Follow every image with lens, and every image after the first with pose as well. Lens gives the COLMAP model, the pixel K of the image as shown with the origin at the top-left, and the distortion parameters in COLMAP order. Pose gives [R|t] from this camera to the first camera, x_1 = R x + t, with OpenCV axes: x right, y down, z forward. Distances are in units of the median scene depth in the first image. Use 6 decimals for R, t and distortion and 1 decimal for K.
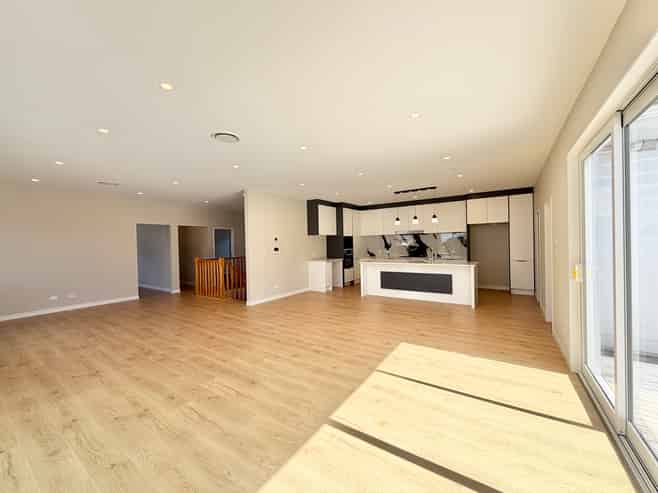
lens RADIAL K [[262.3, 0, 327.9], [0, 262.3, 245.3], [0, 0, 1]] dist [-0.000107, -0.000103]
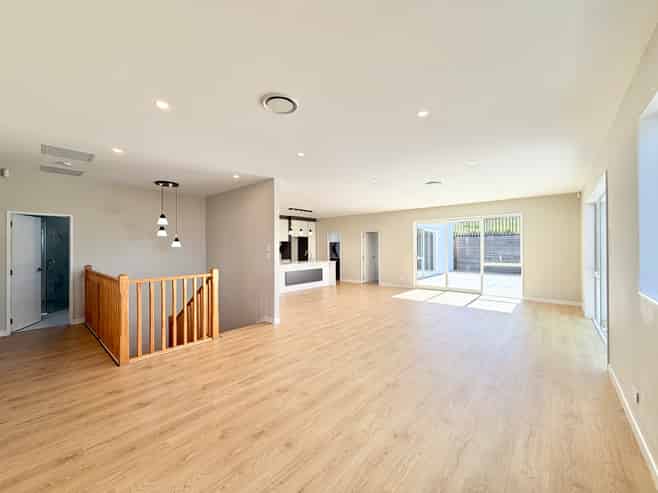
lens RADIAL K [[267.7, 0, 327.9], [0, 267.7, 251.0], [0, 0, 1]] dist [-0.000371, -0.000024]
pose [[0.131952, -0.002481, 0.991253, -0.903977], [0.002852, 0.999994, 0.002123, 0.001707], [-0.991252, 0.002547, 0.131959, 0.591182]]
